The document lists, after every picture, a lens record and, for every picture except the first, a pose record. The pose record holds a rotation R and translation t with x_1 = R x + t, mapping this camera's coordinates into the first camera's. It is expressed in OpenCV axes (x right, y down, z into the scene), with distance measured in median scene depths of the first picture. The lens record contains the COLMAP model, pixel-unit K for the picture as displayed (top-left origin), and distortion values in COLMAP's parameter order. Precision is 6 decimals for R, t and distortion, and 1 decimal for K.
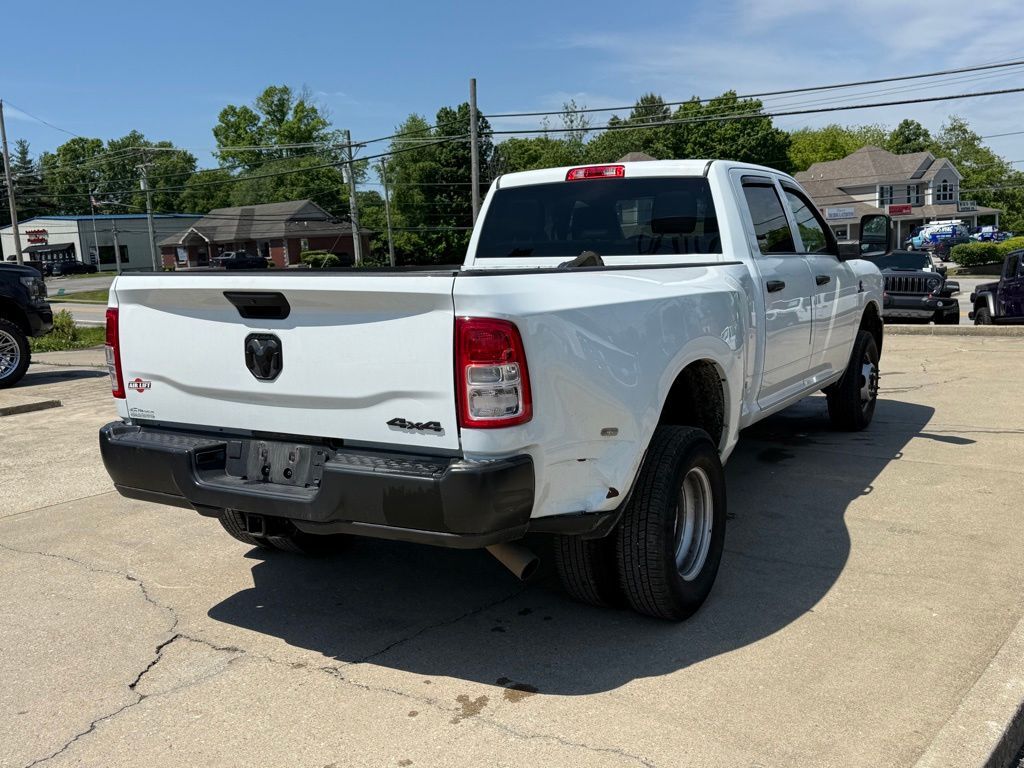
lens RADIAL K [[1008.9, 0, 512.0], [0, 1008.9, 384.0], [0, 0, 1]] dist [0.063347, -0.022009]
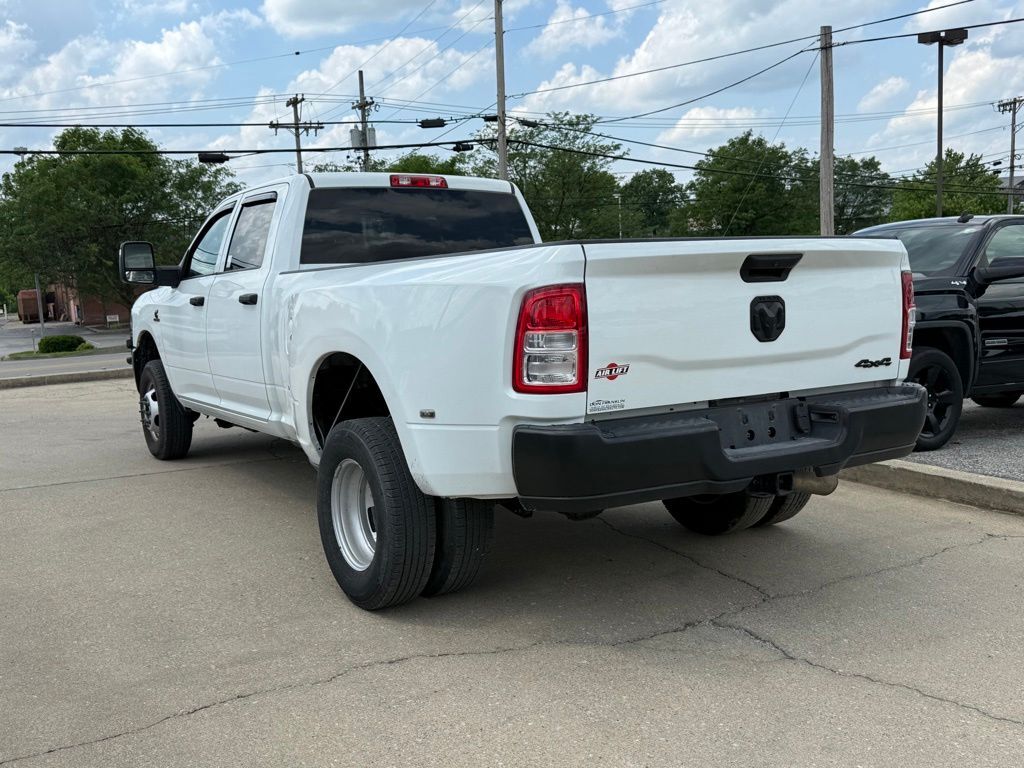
lens RADIAL K [[1021.6, 0, 492.5], [0, 1021.6, 384.6], [0, 0, 1]] dist [0.194021, -0.393261]
pose [[0.463886, -0.081316, 0.882155, -1.217855], [0.146654, 0.989088, 0.014054, -0.016183], [-0.873672, 0.122853, 0.470749, 0.699858]]
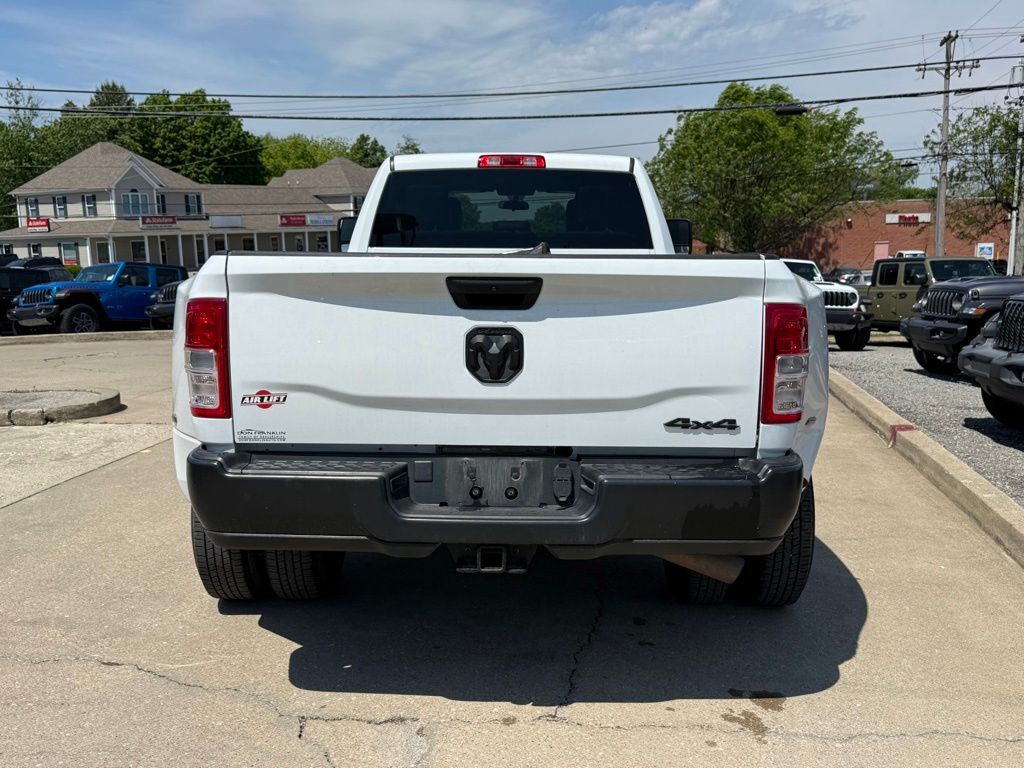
lens RADIAL K [[1022.9, 0, 526.5], [0, 1022.9, 382.6], [0, 0, 1]] dist [0.139419, -0.246522]
pose [[0.897364, -0.035251, 0.439881, -0.545868], [0.038317, 0.999264, 0.001911, -0.004500], [-0.439624, 0.015140, 0.898054, 0.215740]]
